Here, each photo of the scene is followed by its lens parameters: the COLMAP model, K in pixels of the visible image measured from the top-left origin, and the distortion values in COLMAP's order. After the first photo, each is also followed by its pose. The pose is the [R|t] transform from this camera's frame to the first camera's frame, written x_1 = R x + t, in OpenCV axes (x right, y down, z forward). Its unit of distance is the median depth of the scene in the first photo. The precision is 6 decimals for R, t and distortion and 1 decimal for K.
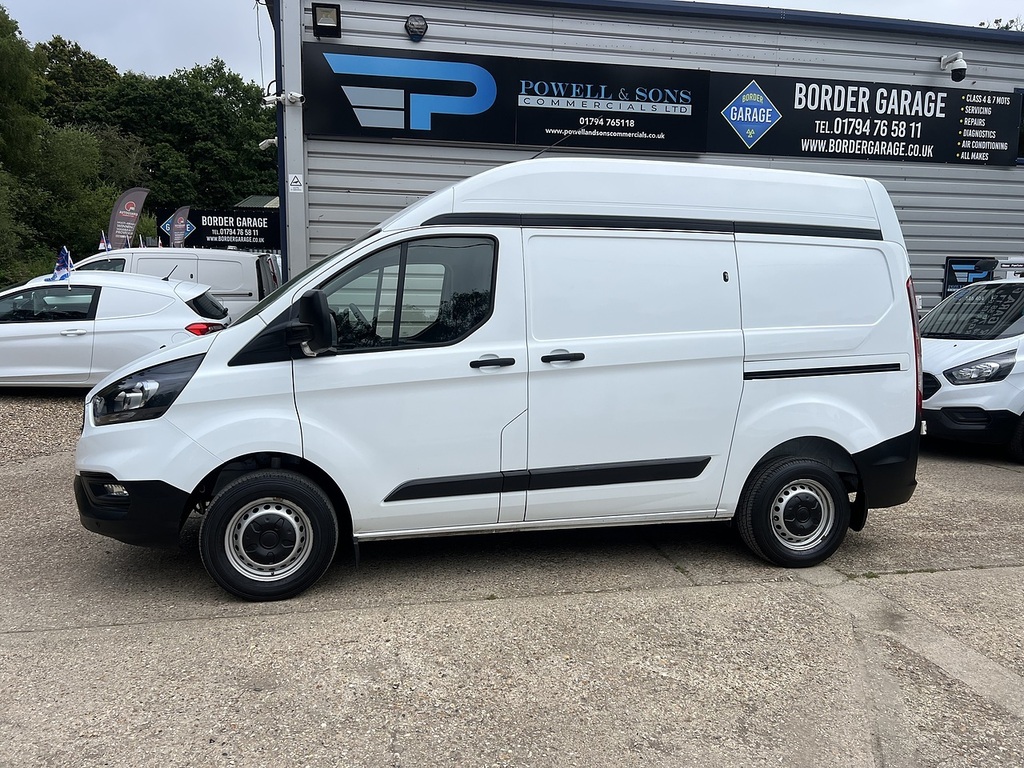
lens RADIAL K [[831.2, 0, 512.0], [0, 831.2, 384.0], [0, 0, 1]] dist [0.019354, -0.006213]
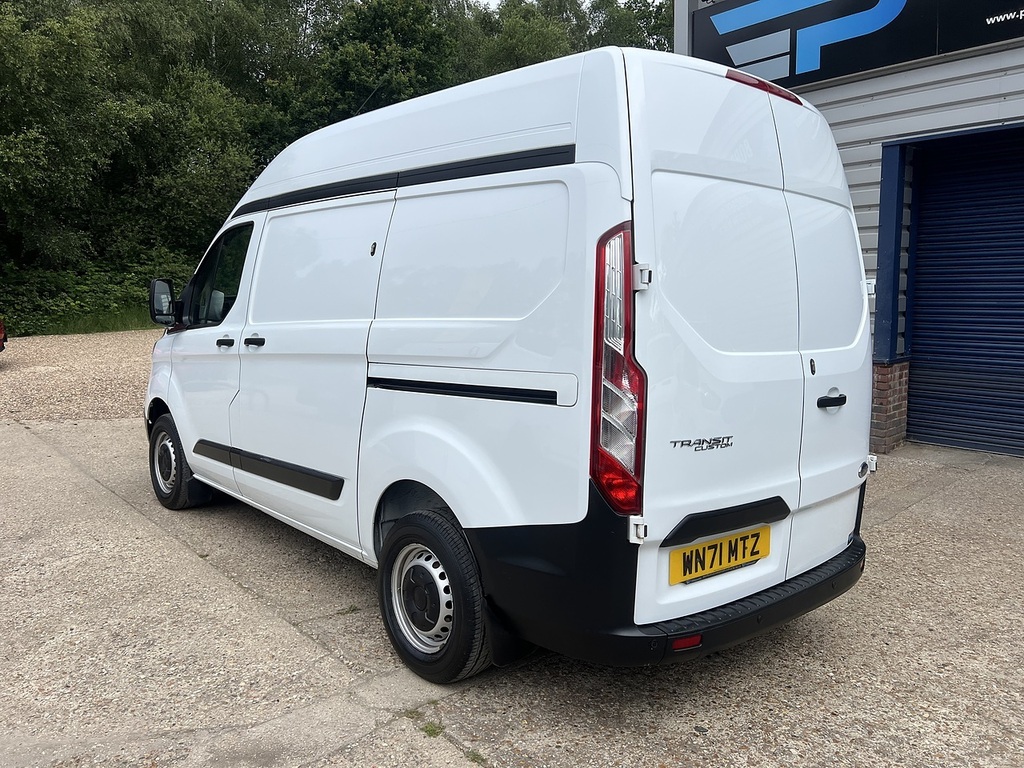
lens RADIAL K [[831.2, 0, 512.0], [0, 831.2, 384.0], [0, 0, 1]] dist [0.019354, -0.006213]
pose [[0.419419, 0.095023, -0.902806, 1.004035], [-0.086167, 0.994183, 0.064609, -0.066697], [0.903694, 0.050694, 0.425167, 0.799903]]
